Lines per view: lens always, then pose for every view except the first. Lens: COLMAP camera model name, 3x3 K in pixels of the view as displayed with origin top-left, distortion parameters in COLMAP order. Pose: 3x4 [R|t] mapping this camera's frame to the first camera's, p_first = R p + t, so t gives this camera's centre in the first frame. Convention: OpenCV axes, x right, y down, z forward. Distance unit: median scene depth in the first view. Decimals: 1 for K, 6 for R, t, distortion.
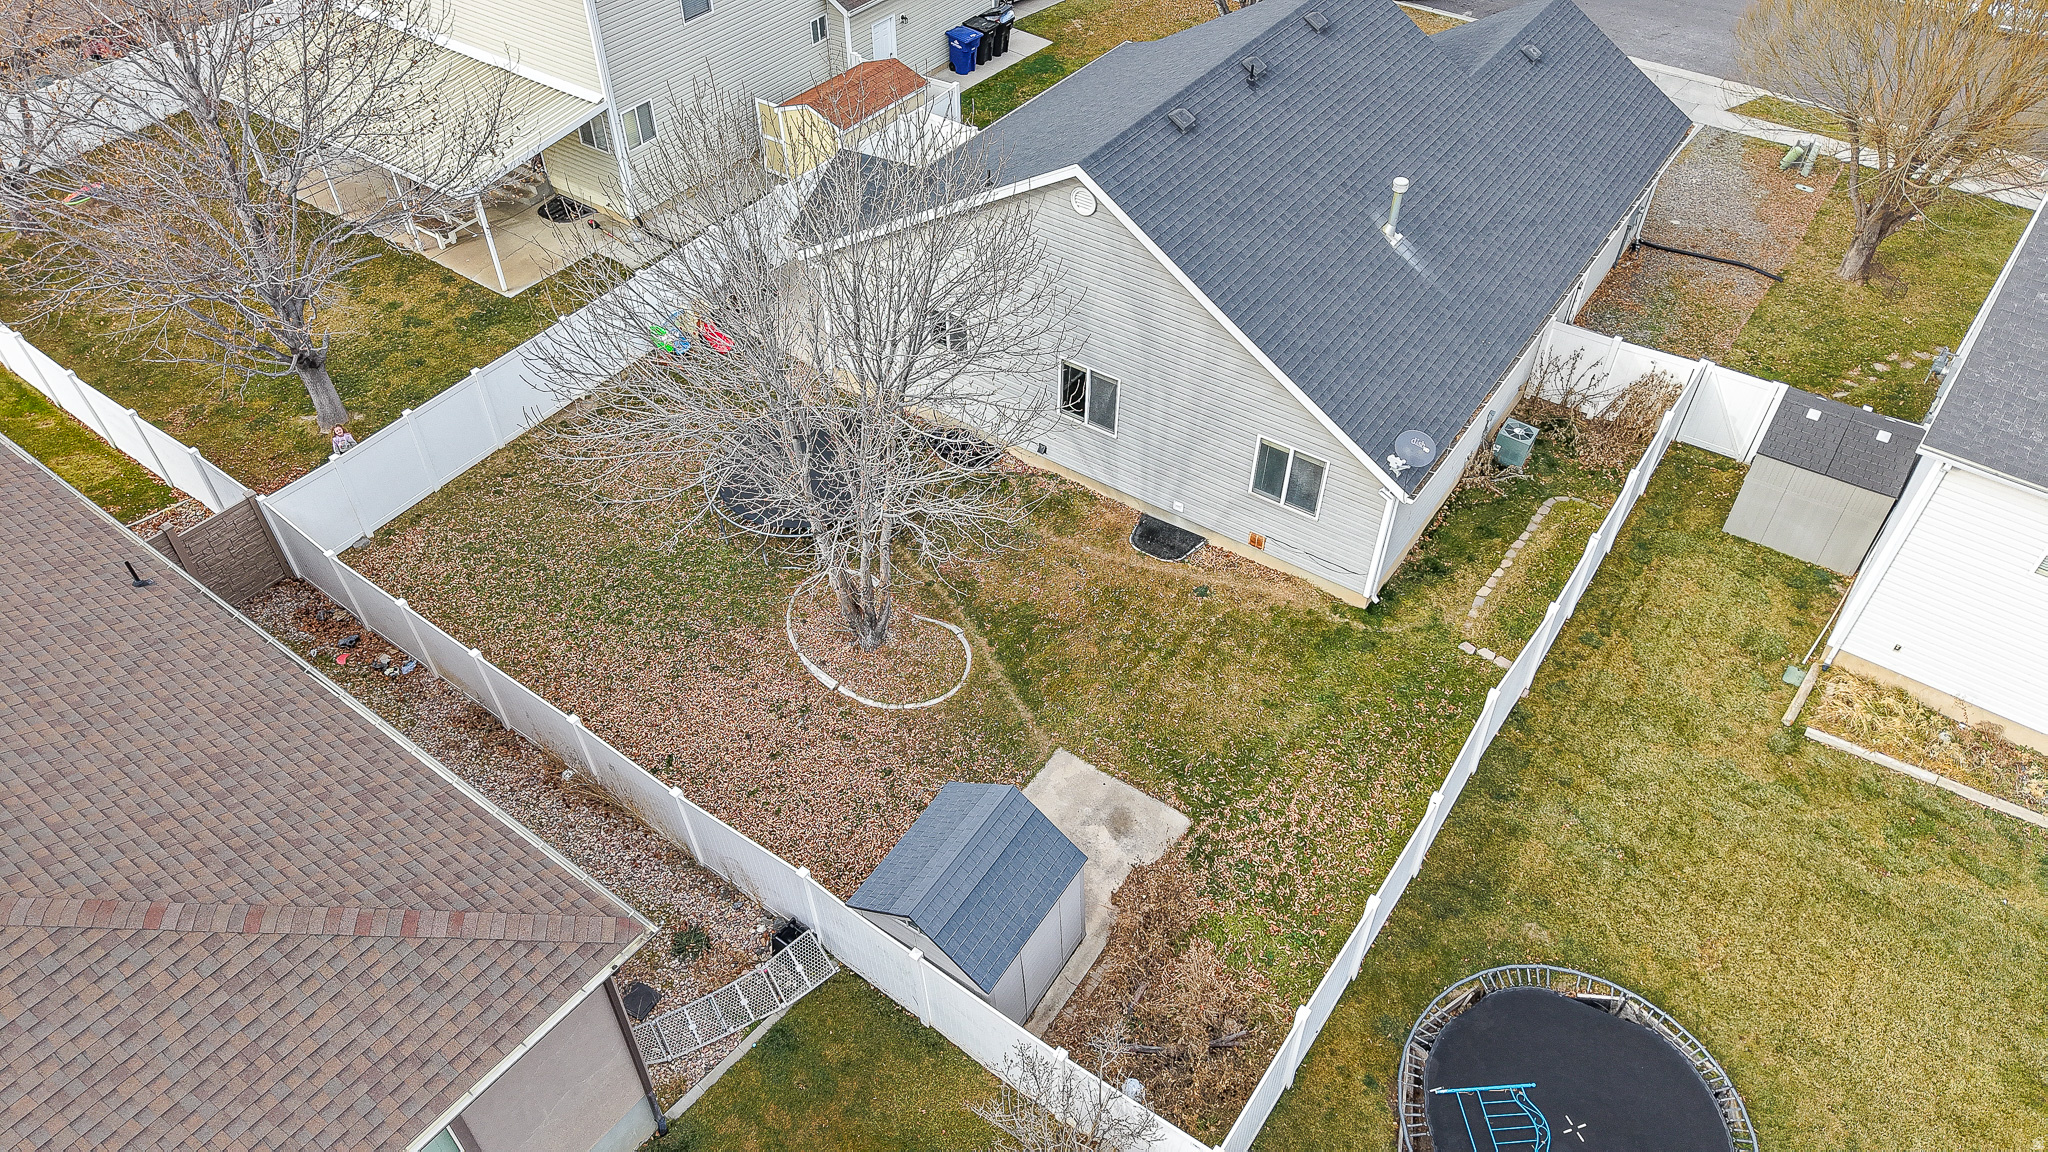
lens RADIAL K [[1367.7, 0, 1011.5], [0, 1367.7, 588.0], [0, 0, 1]] dist [0.021166, -0.028041]
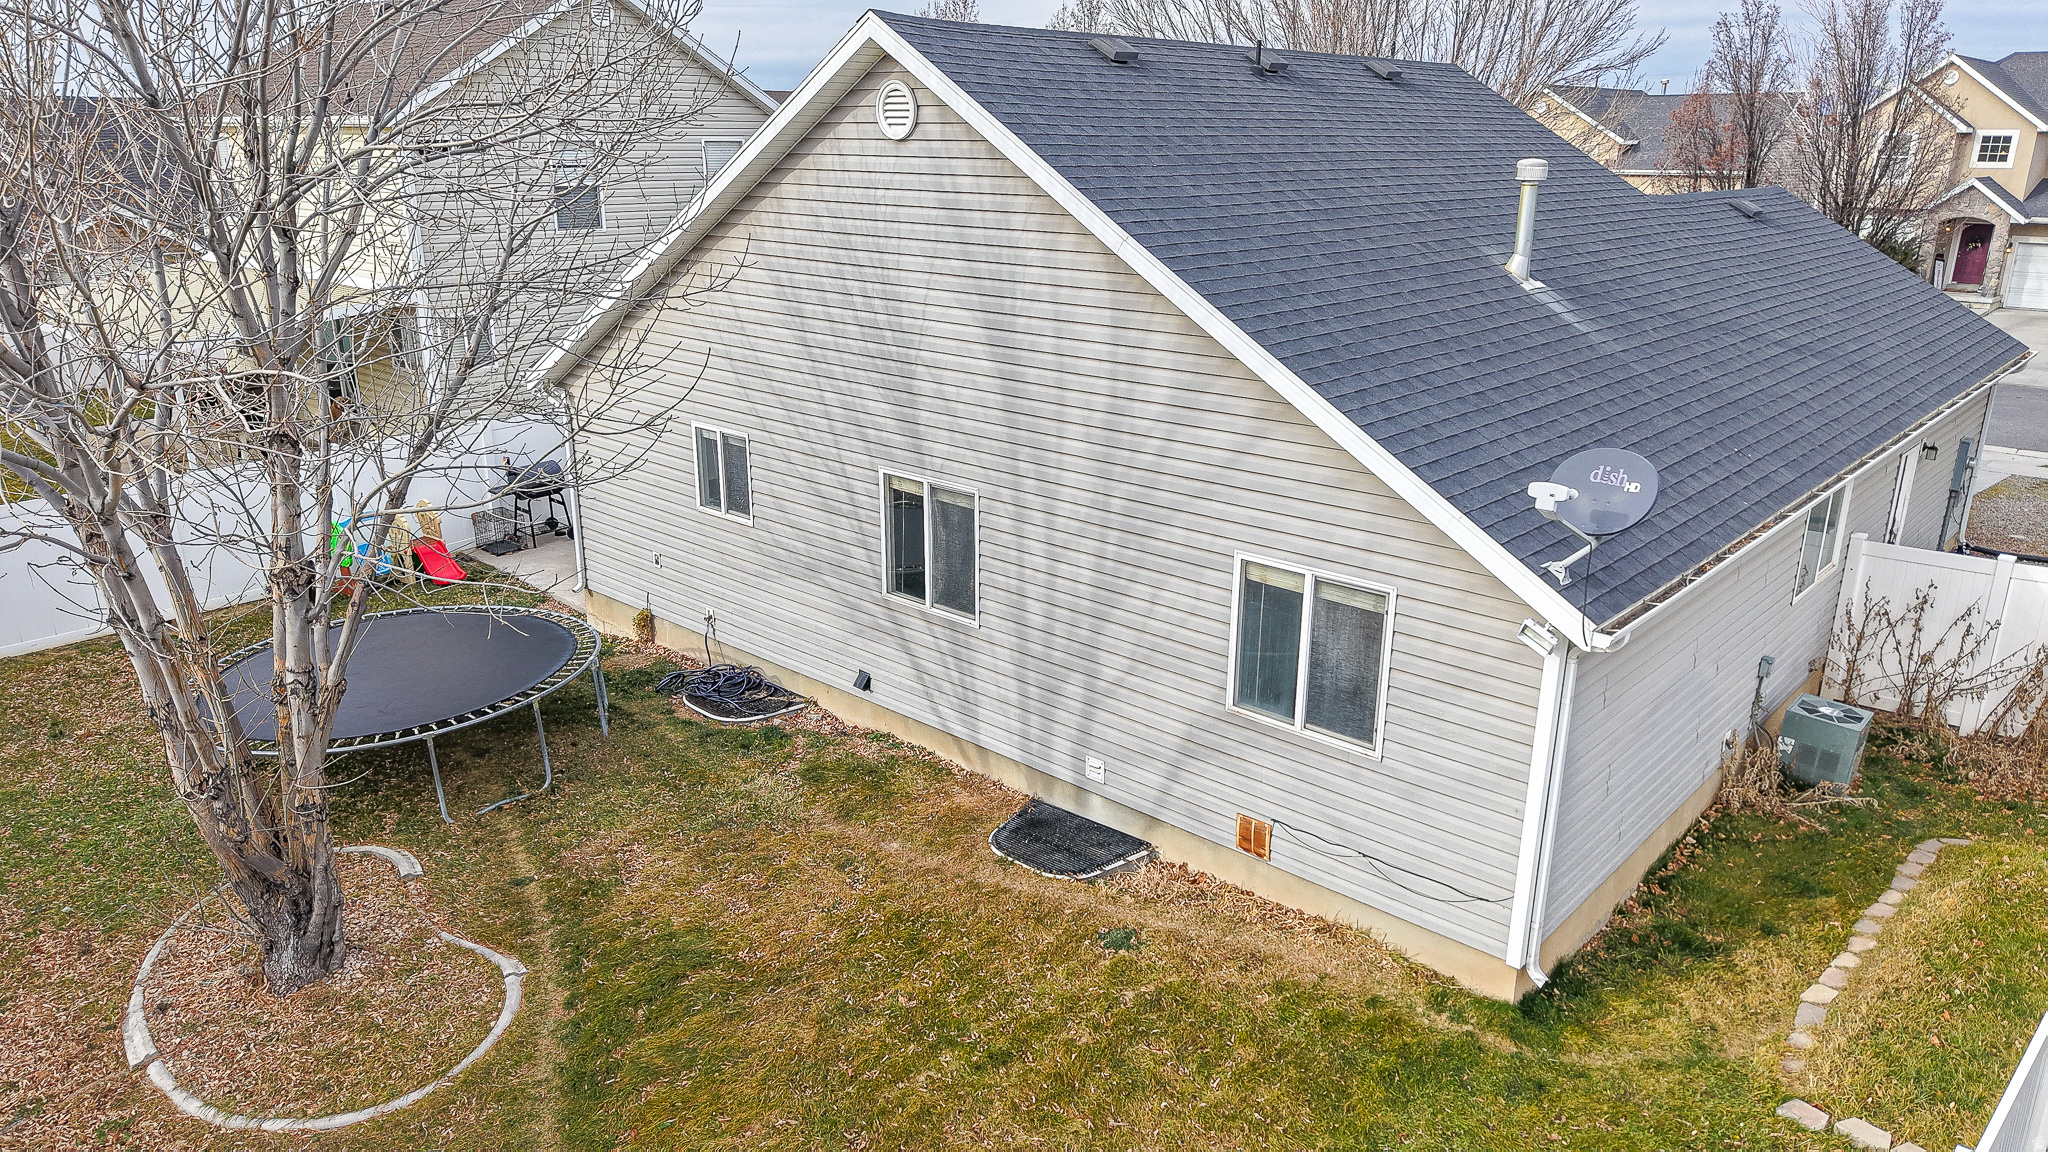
lens RADIAL K [[1367.7, 0, 1028.0], [0, 1367.7, 576.1], [0, 0, 1]] dist [0.021166, -0.028041]
pose [[0.991502, 0.042272, -0.123031, 0.166785], [-0.092036, 0.896322, -0.433747, 0.092944], [0.091940, 0.441384, 0.892596, 0.593371]]
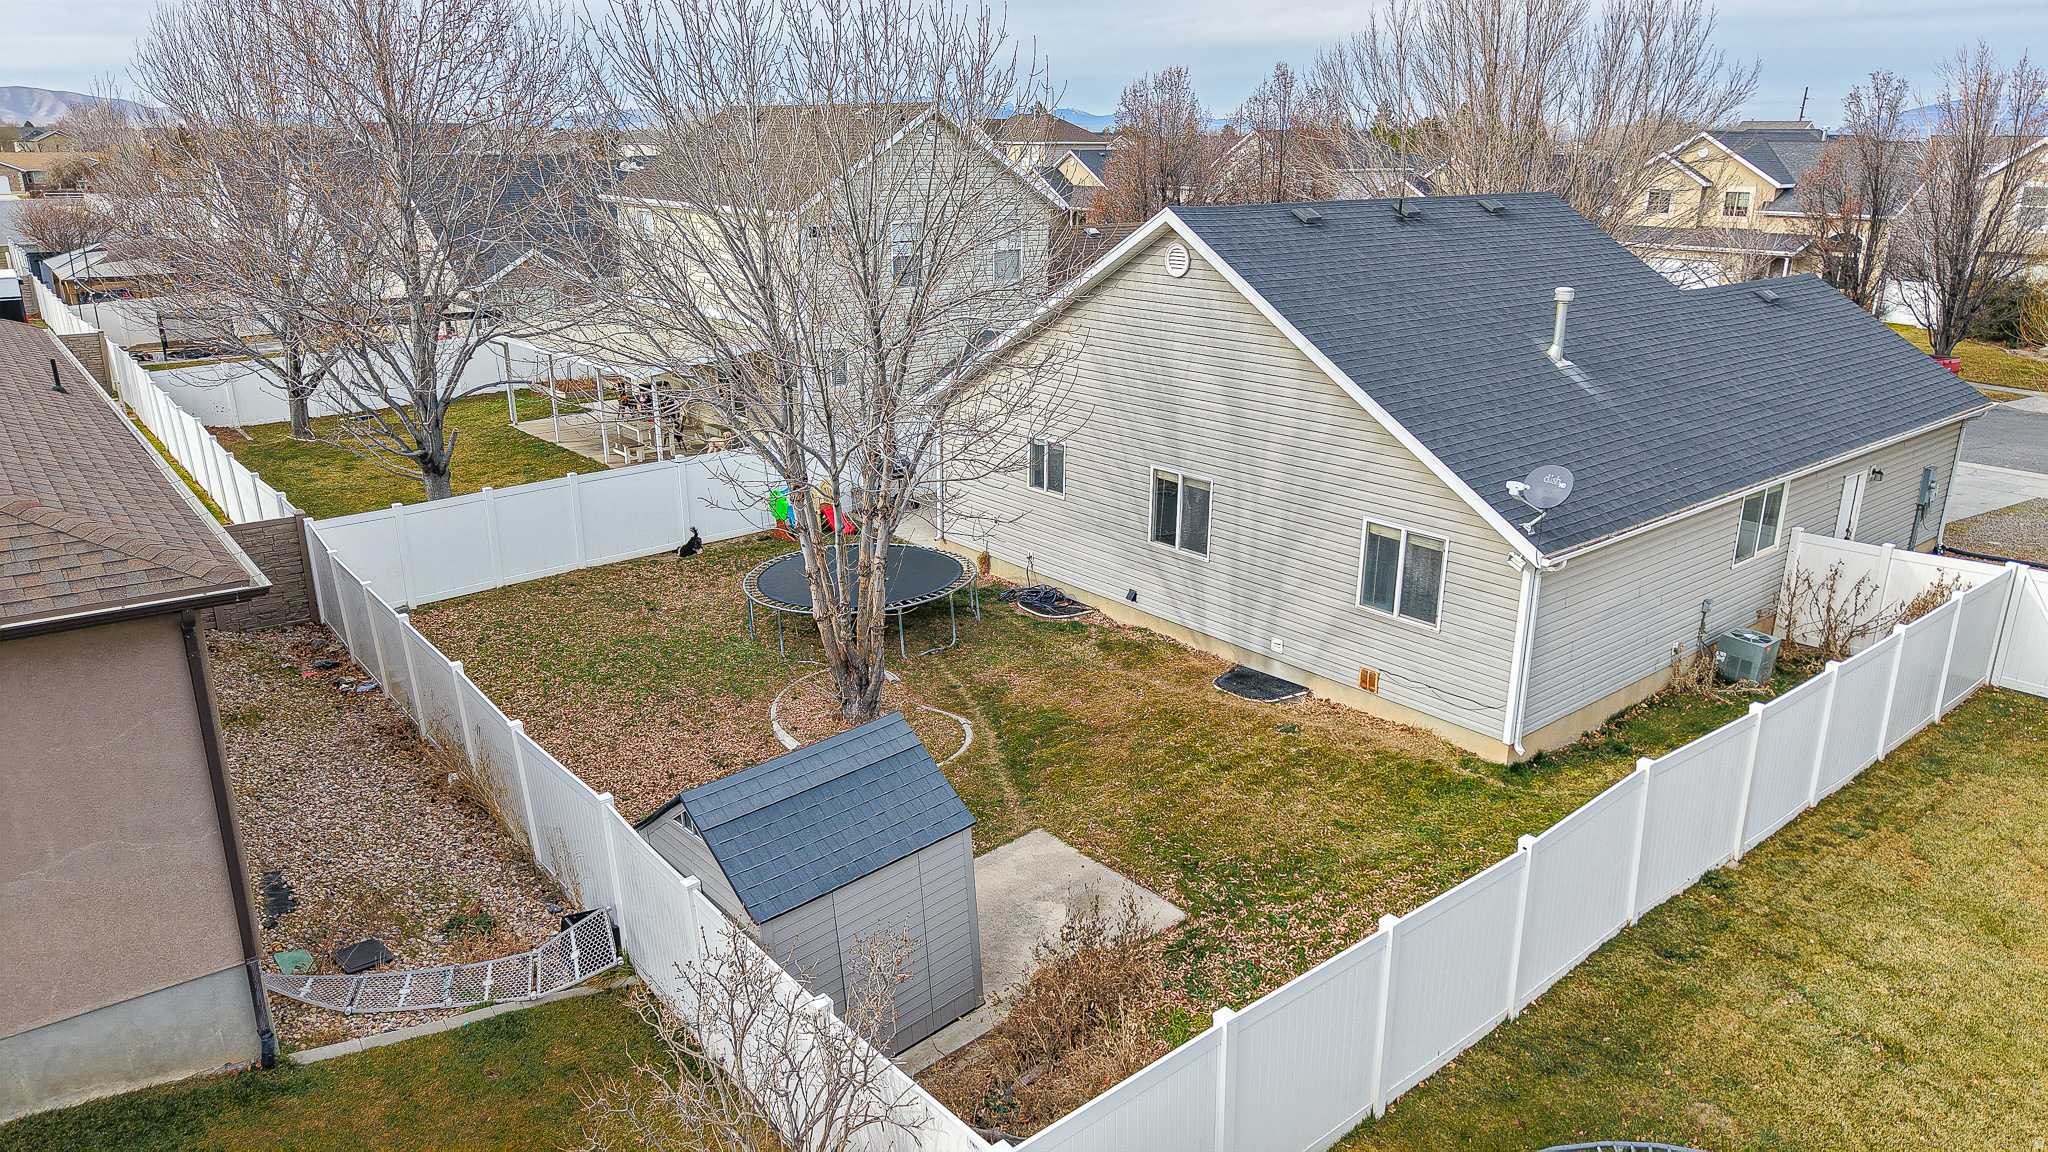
lens RADIAL K [[1367.7, 0, 1011.1], [0, 1367.7, 589.1], [0, 0, 1]] dist [0.021166, -0.028041]
pose [[0.964549, 0.083754, -0.250259, 0.183846], [-0.183561, 0.894244, -0.408206, 0.289339], [0.189604, 0.439673, 0.877917, 0.269136]]
